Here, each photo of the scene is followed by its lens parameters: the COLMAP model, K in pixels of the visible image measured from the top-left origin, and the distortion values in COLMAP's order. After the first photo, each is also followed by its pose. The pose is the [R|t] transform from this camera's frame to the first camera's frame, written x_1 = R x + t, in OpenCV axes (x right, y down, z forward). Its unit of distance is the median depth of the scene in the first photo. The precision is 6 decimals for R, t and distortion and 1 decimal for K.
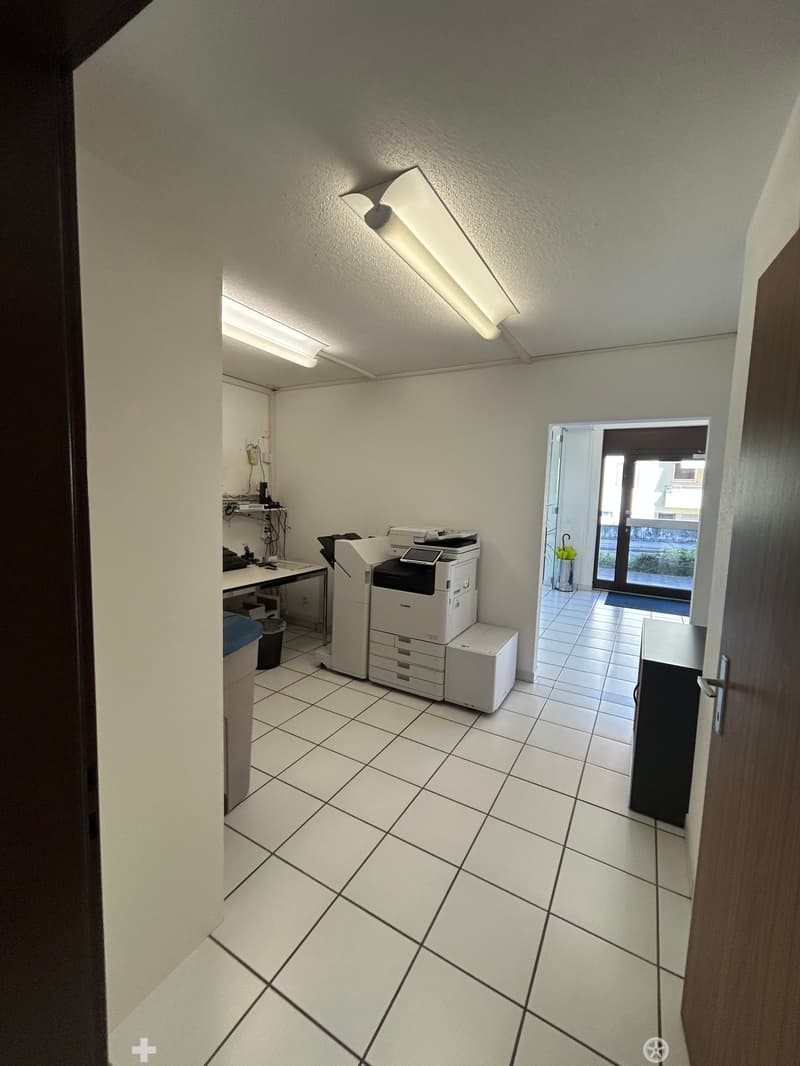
lens RADIAL K [[431.7, 0, 400.3], [0, 431.7, 531.5], [0, 0, 1]] dist [-0.001677, -0.000195]
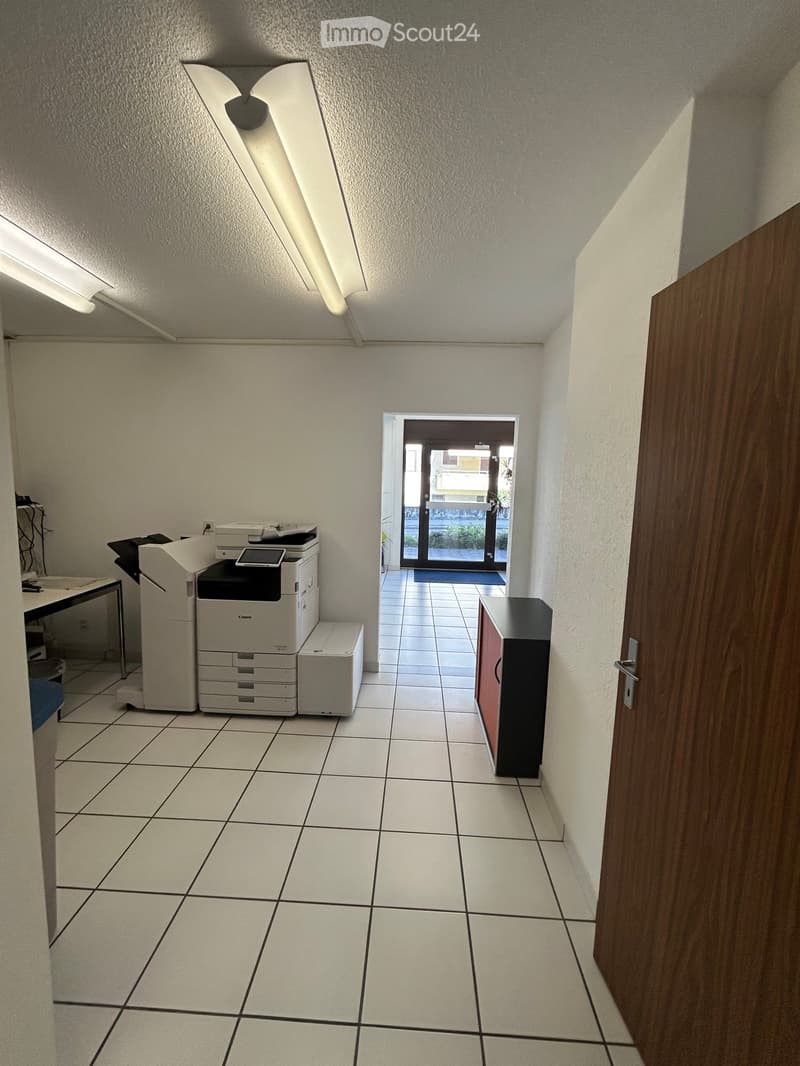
lens RADIAL K [[431.7, 0, 402.9], [0, 431.7, 531.9], [0, 0, 1]] dist [-0.001677, -0.000195]
pose [[0.886676, -0.063285, 0.458039, -0.084765], [0.046008, 0.997749, 0.048793, -0.021219], [-0.460096, -0.022190, 0.887592, 0.094761]]
